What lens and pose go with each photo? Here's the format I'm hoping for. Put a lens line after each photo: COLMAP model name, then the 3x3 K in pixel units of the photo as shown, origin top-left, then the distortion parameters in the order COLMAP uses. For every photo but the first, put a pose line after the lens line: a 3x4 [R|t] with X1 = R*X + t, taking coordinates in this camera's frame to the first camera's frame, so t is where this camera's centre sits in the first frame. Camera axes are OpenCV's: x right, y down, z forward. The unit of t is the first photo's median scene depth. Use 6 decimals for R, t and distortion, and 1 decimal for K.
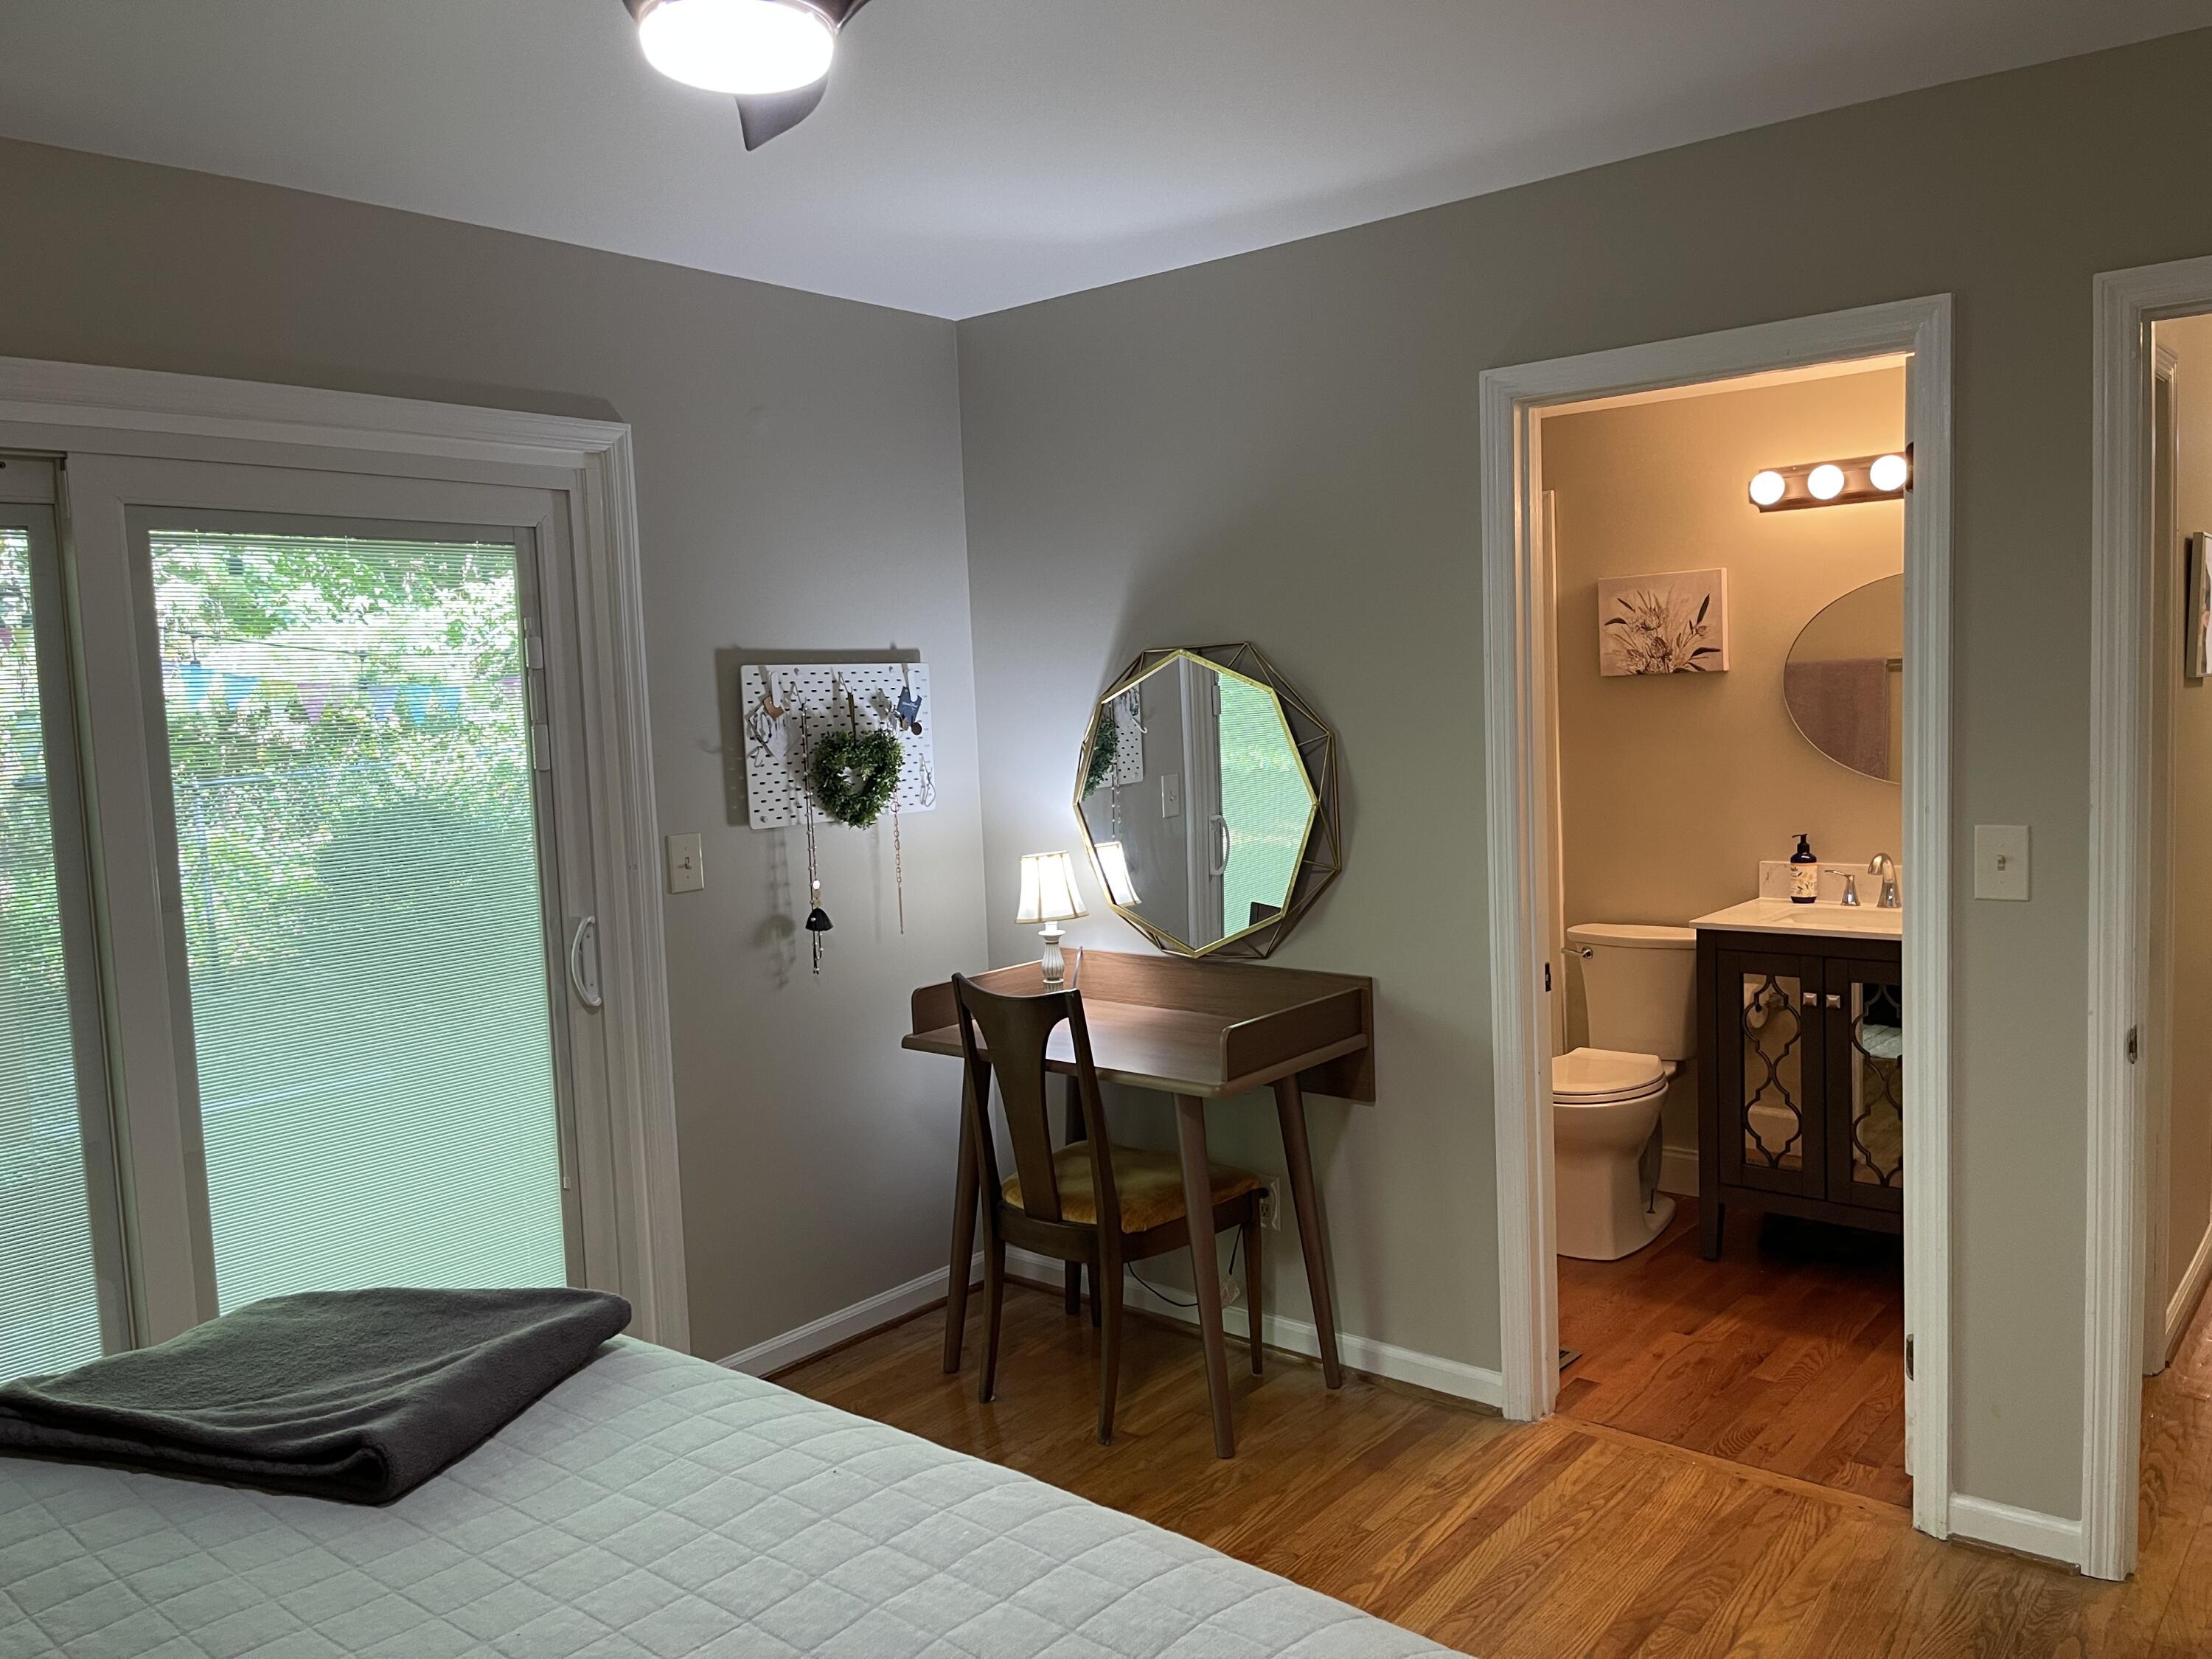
lens RADIAL K [[1691.1, 0, 1108.3], [0, 1691.1, 831.4], [0, 0, 1]] dist [0.022205, -0.013417]
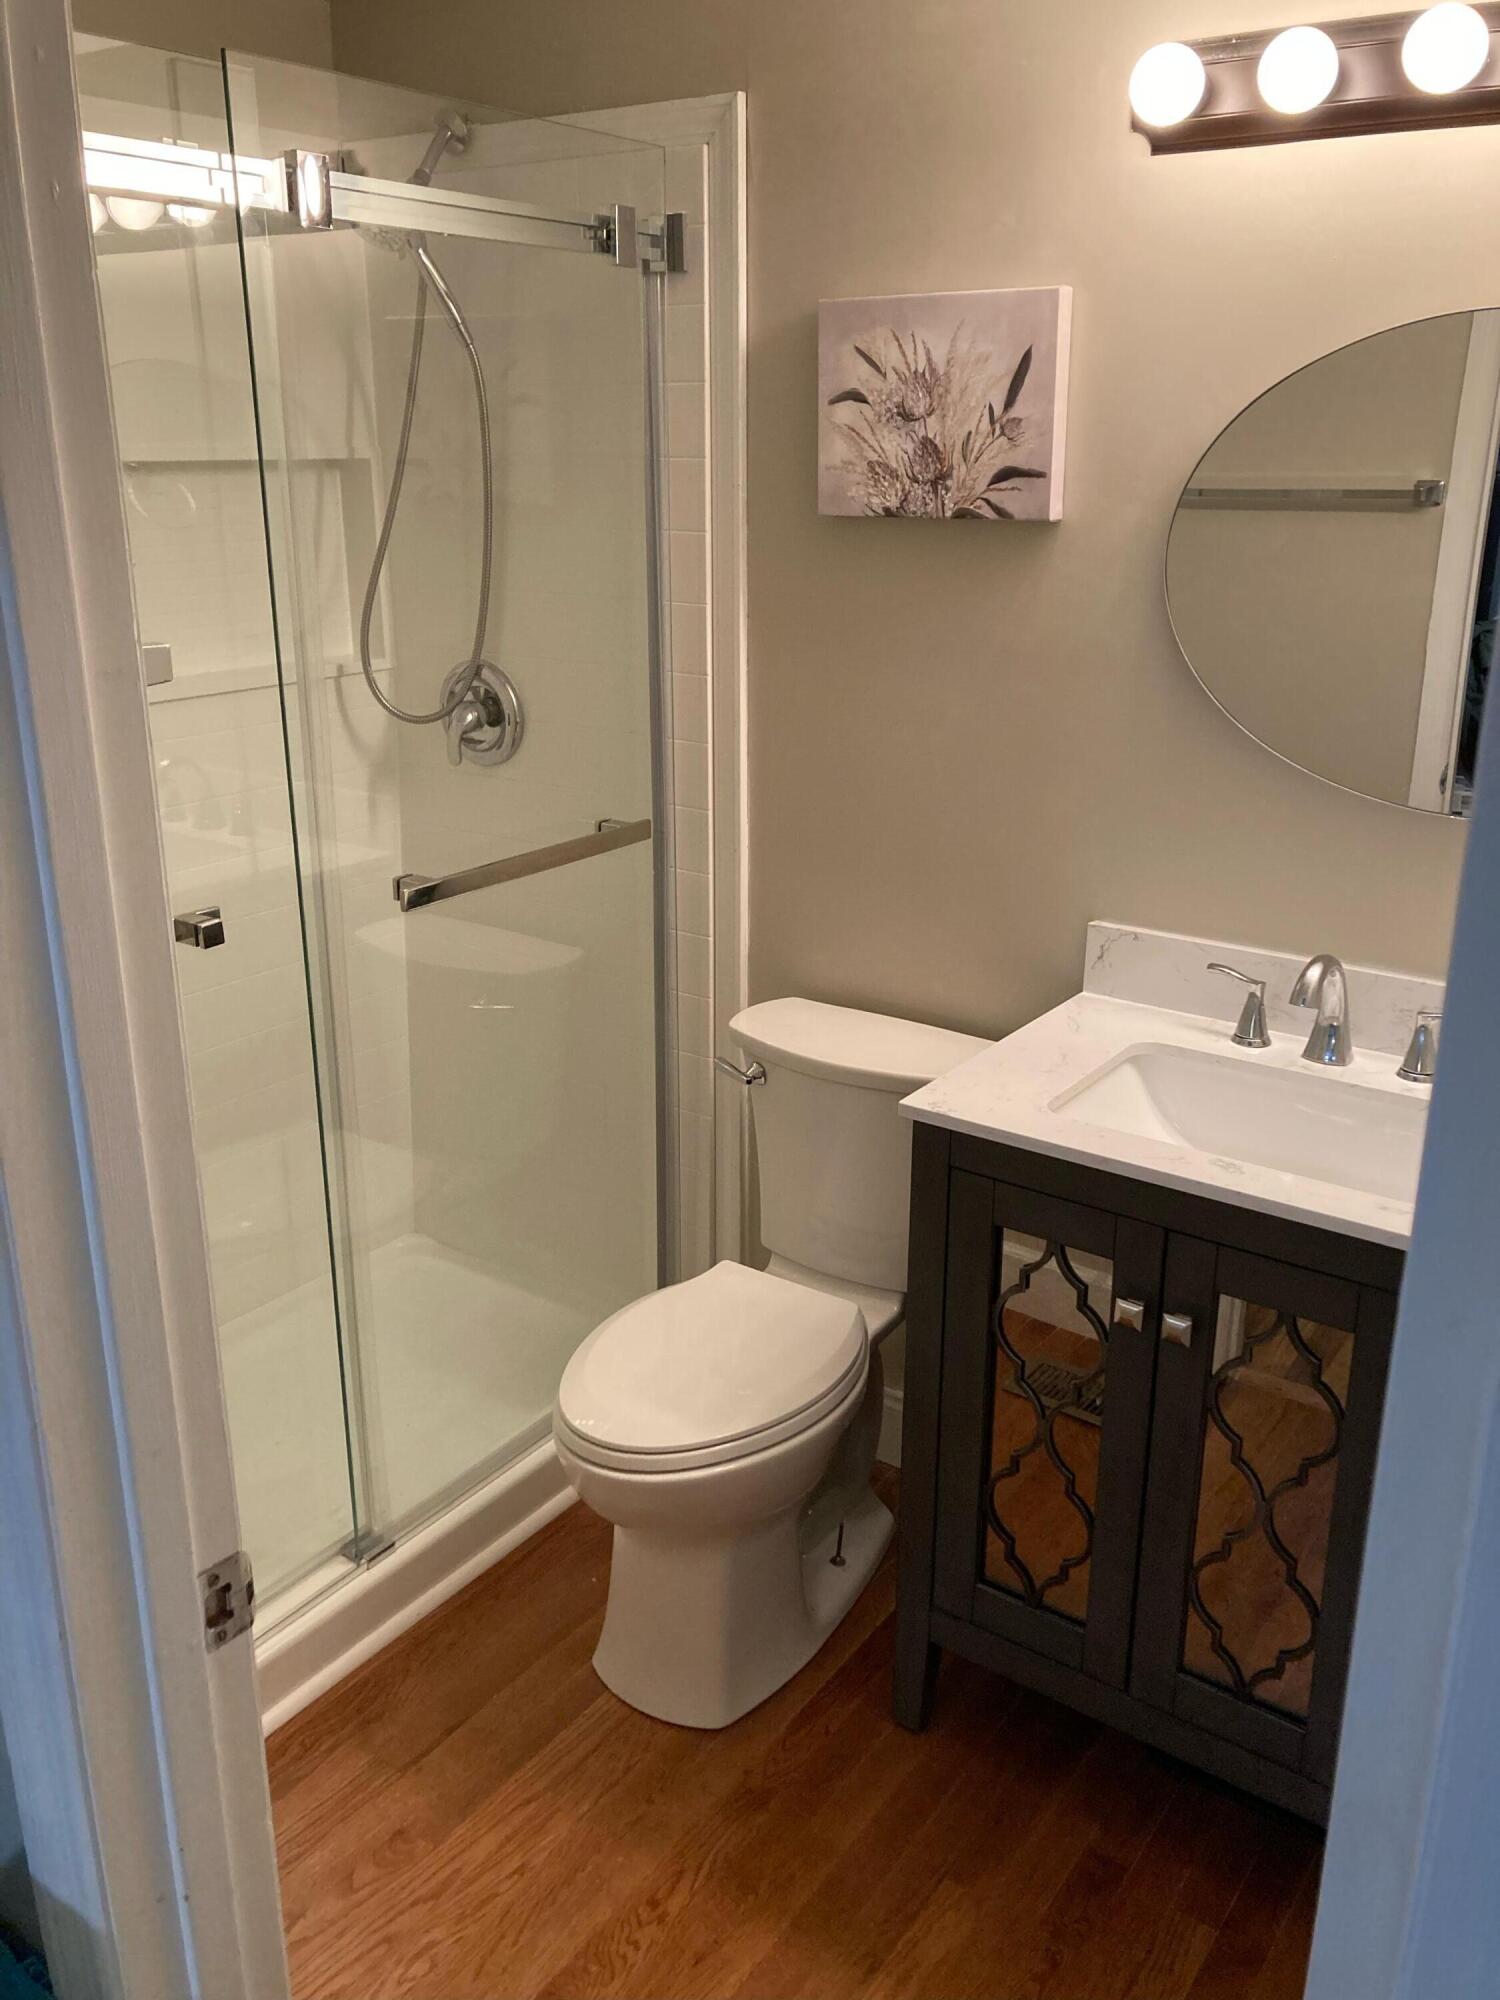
lens RADIAL K [[1654.6, 0, 753.6], [0, 1654.6, 996.4], [0, 0, 1]] dist [0.014241, -0.050482]
pose [[0.995386, 0.011777, 0.095226, 0.241236], [-0.034482, 0.970044, 0.240469, -0.075141], [-0.089542, -0.242643, 0.965974, 0.538214]]
